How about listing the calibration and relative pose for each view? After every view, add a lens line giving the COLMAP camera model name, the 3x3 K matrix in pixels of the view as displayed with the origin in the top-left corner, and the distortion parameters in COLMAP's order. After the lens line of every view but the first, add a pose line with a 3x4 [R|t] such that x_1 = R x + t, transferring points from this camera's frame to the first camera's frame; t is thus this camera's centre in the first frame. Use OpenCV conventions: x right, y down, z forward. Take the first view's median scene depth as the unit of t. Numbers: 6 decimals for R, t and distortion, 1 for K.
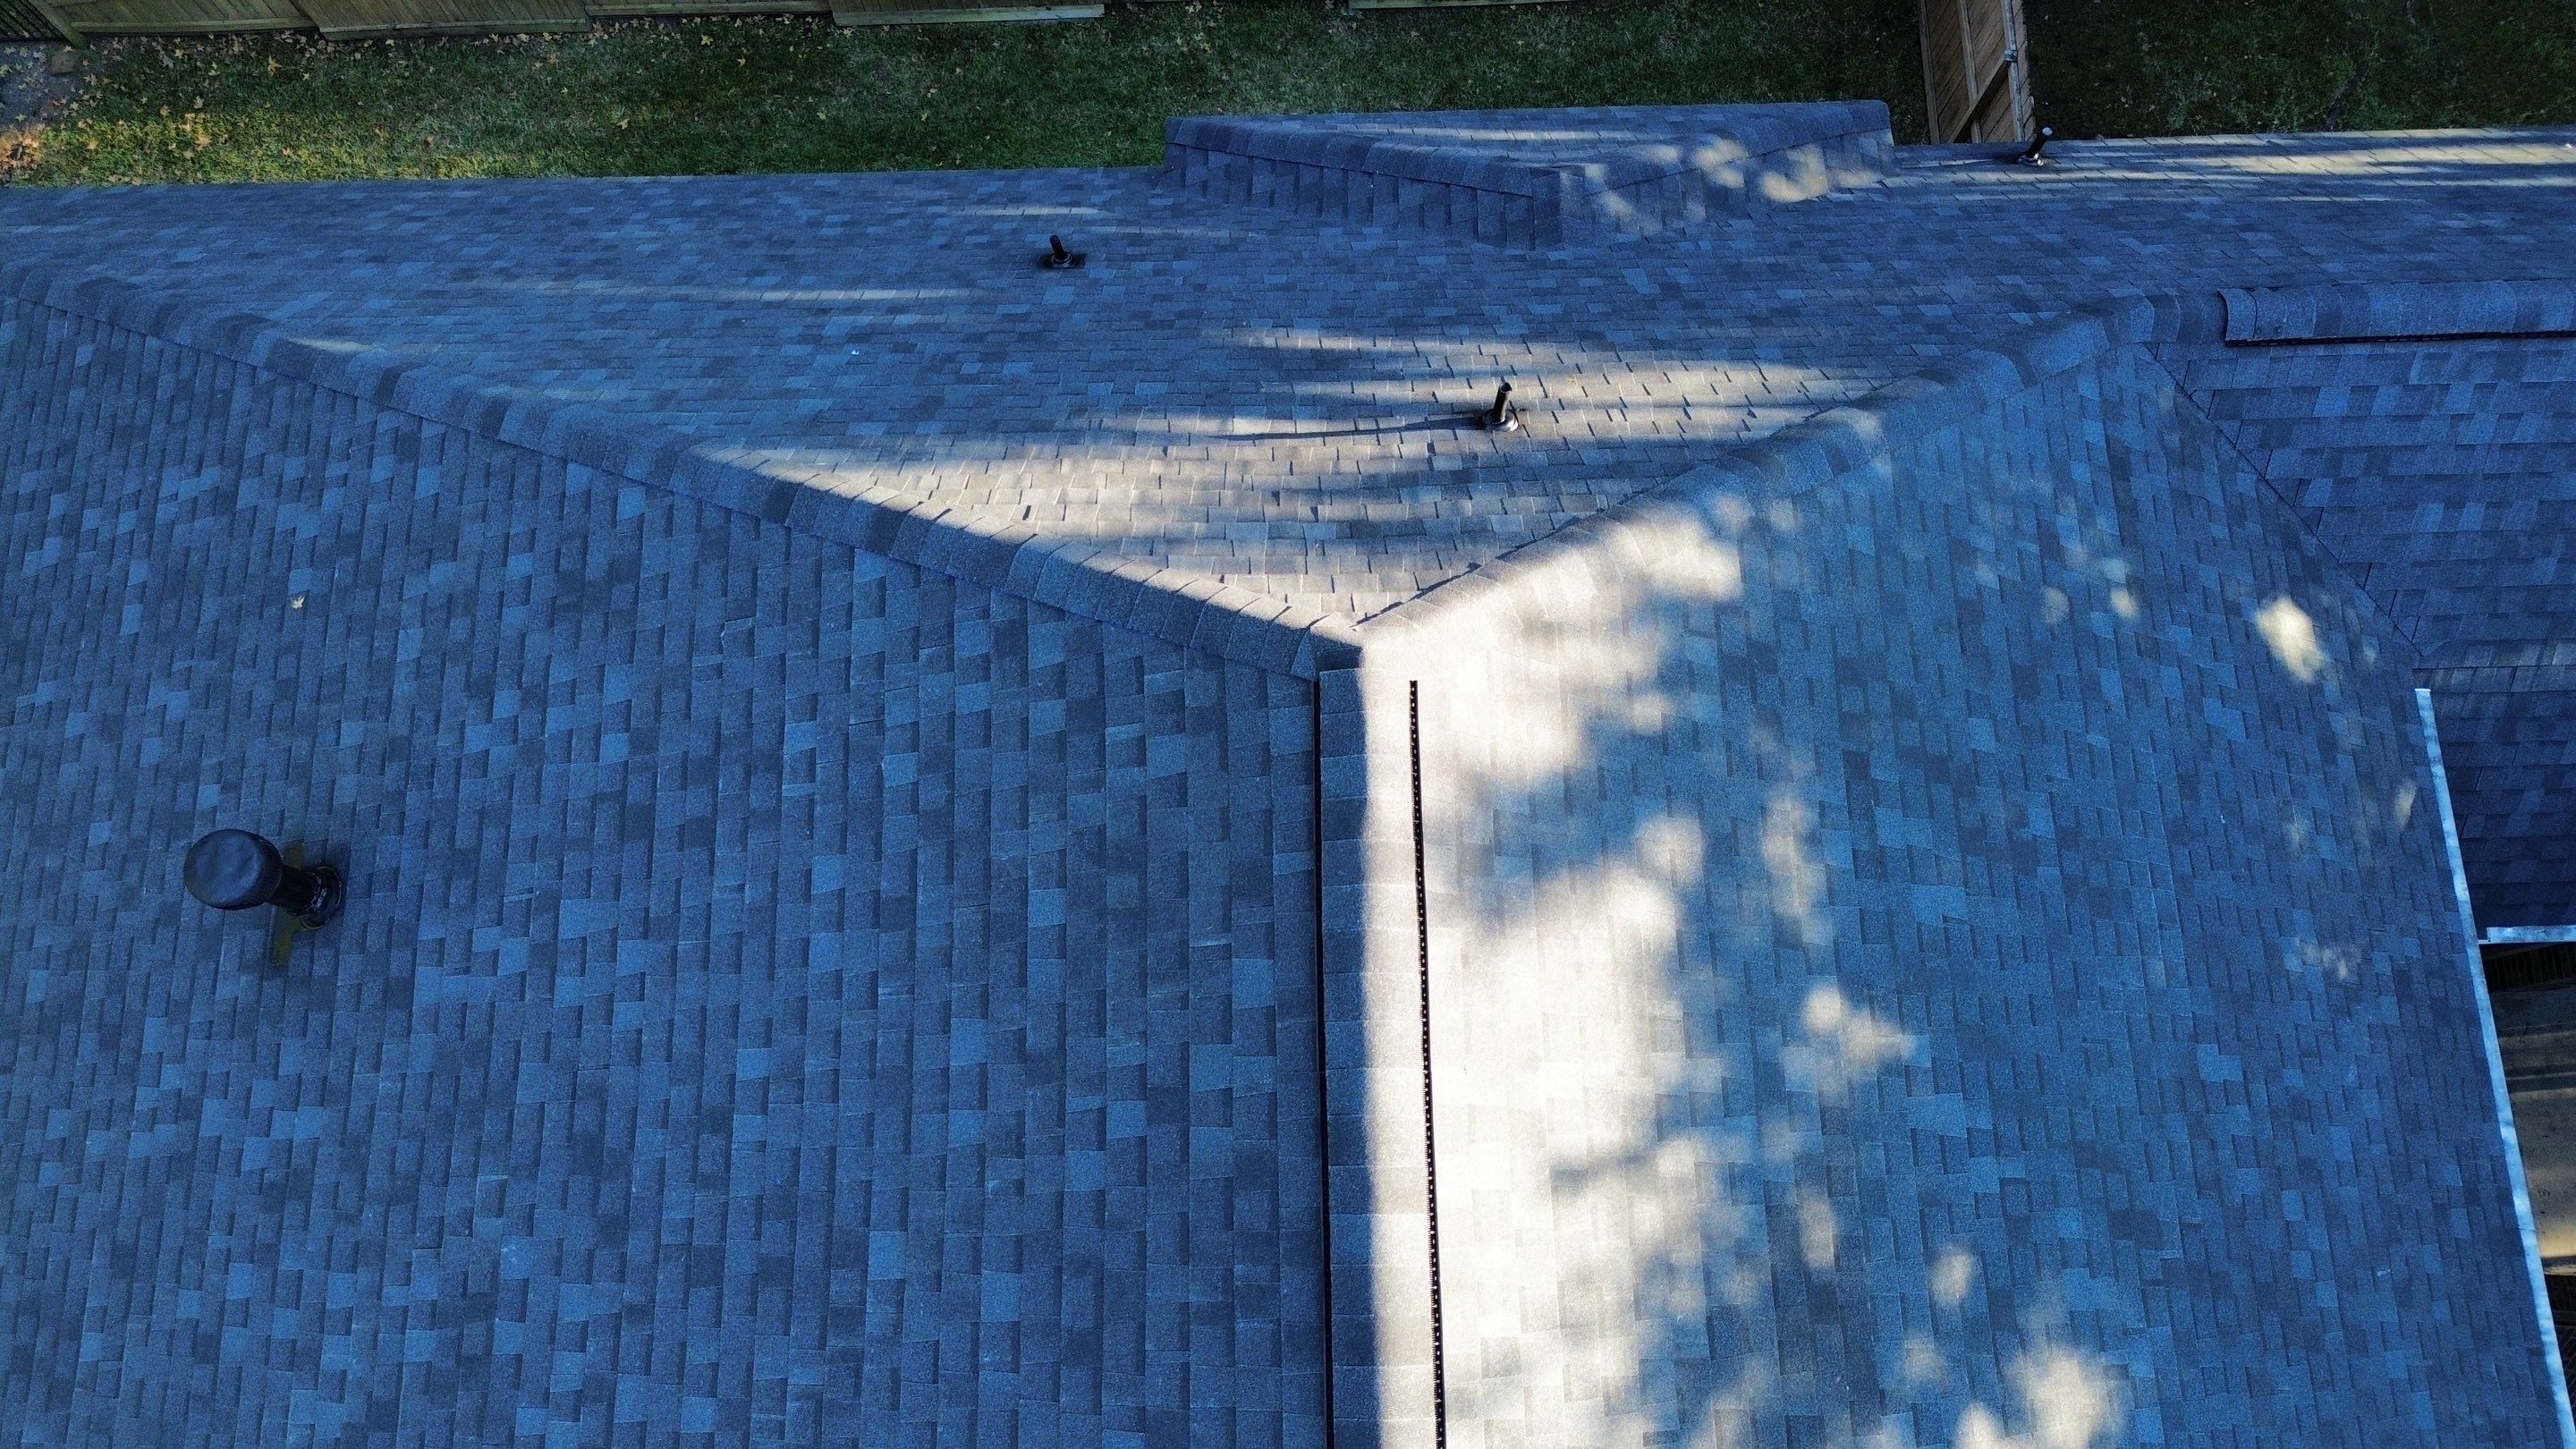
lens RADIAL K [[1829.5, 0, 1288.0], [0, 1829.5, 724.5], [0, 0, 1]] dist [0.065345, -0.057012]
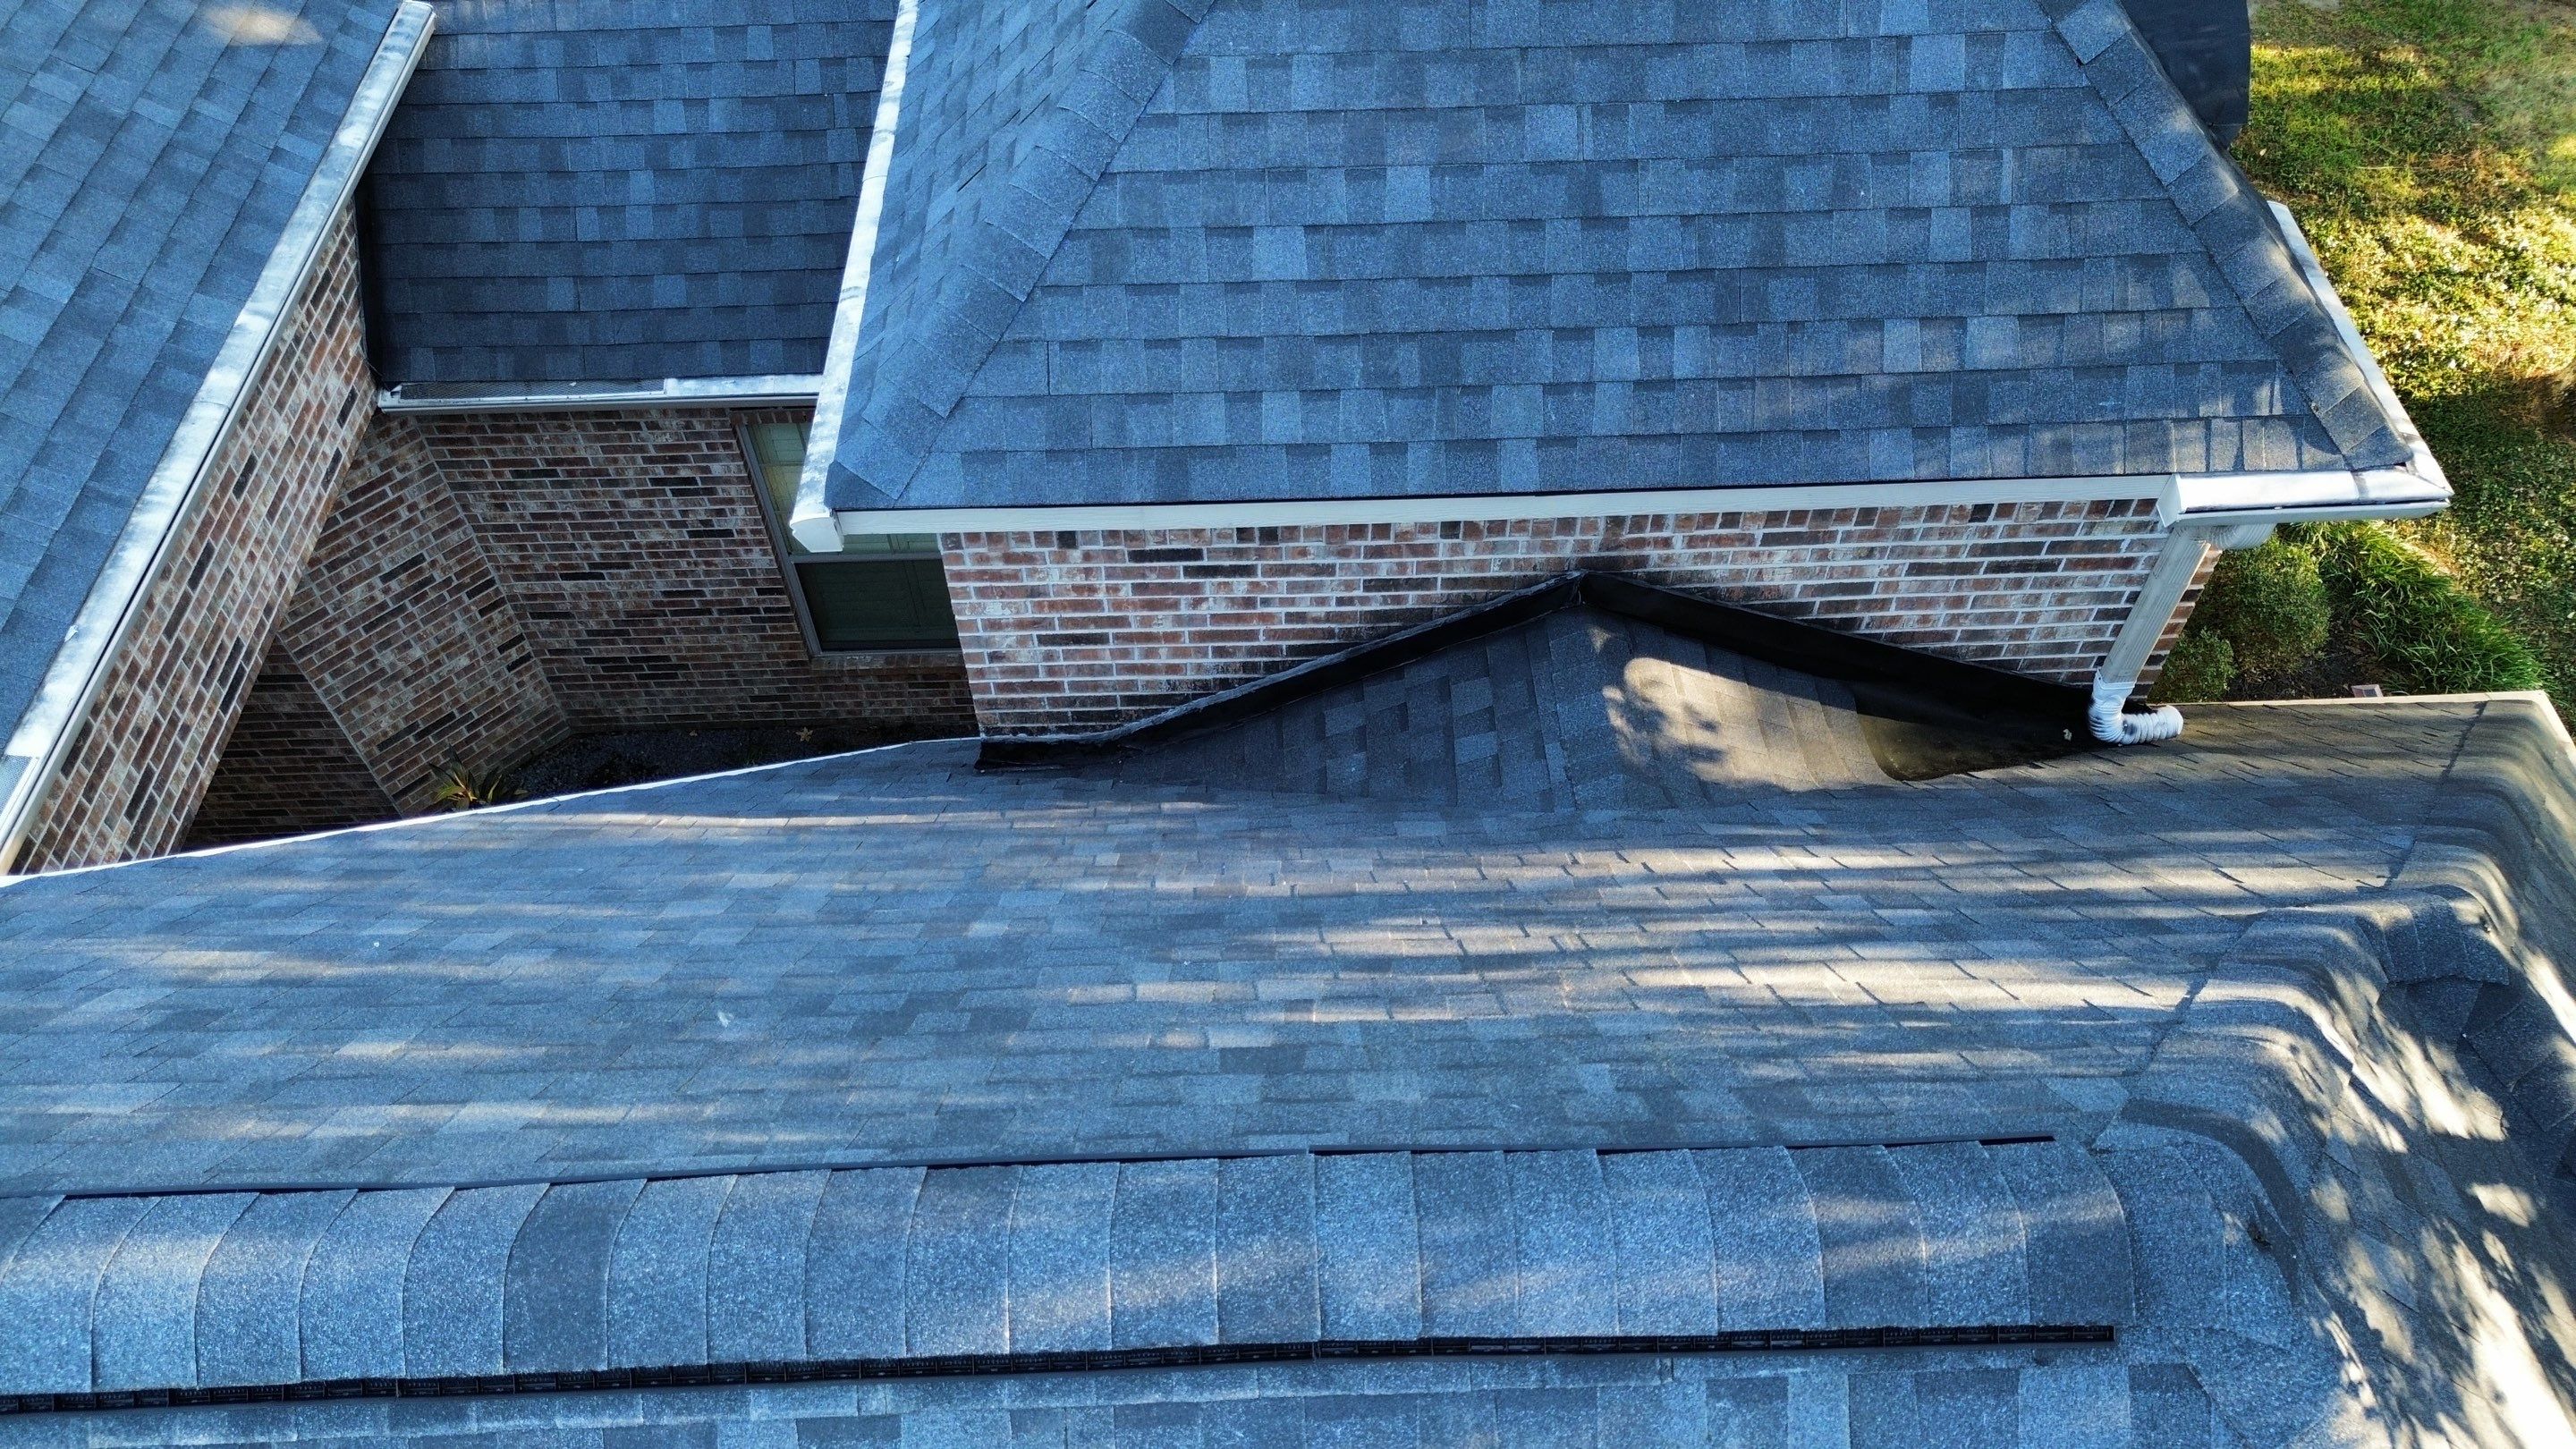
lens RADIAL K [[1821.7, 0, 1298.8], [0, 1821.7, 727.3], [0, 0, 1]] dist [0.100962, -0.118012]
pose [[0.999952, -0.009732, -0.000761, 1.113727], [0.008577, 0.913152, -0.407528, 0.702967], [0.004661, 0.407502, 0.913192, 0.390480]]
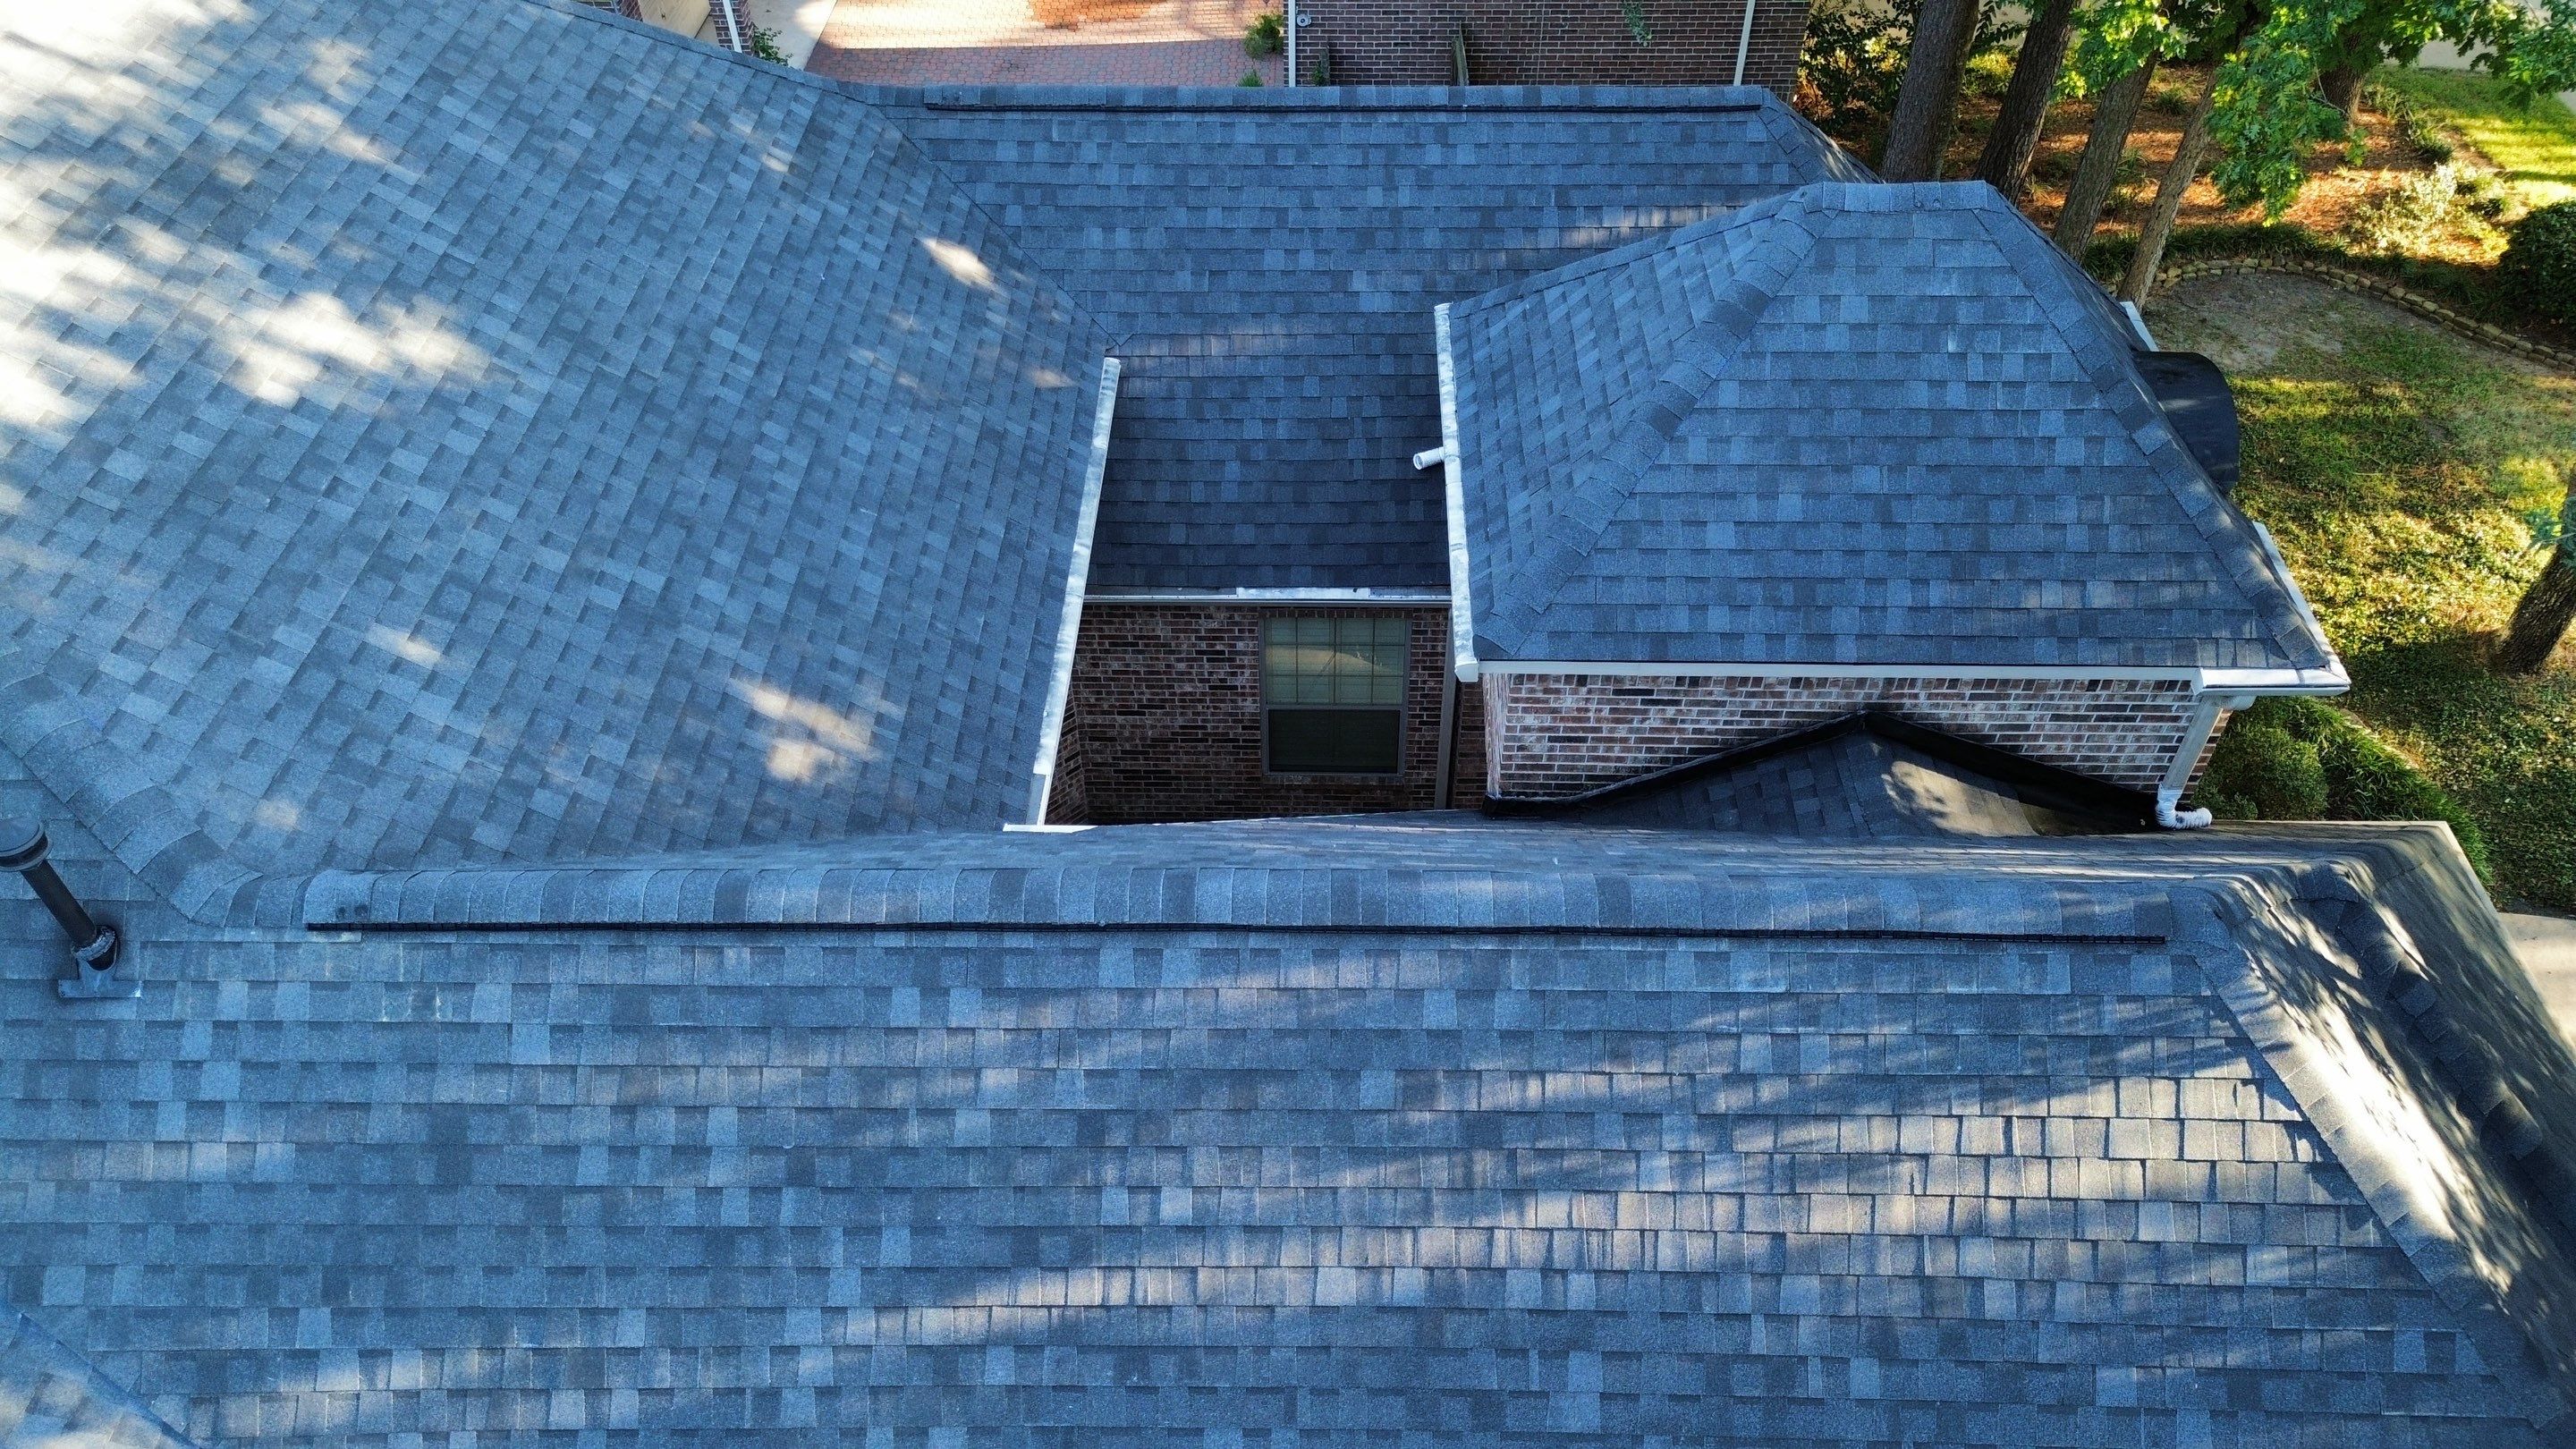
lens RADIAL K [[1825.7, 0, 1292.5], [0, 1825.7, 728.3], [0, 0, 1]] dist [0.081837, -0.084762]
pose [[0.999011, 0.028329, -0.034274, 0.881840], [-0.041858, 0.859239, -0.509859, 1.021499], [0.015005, 0.510789, 0.859575, -0.059802]]
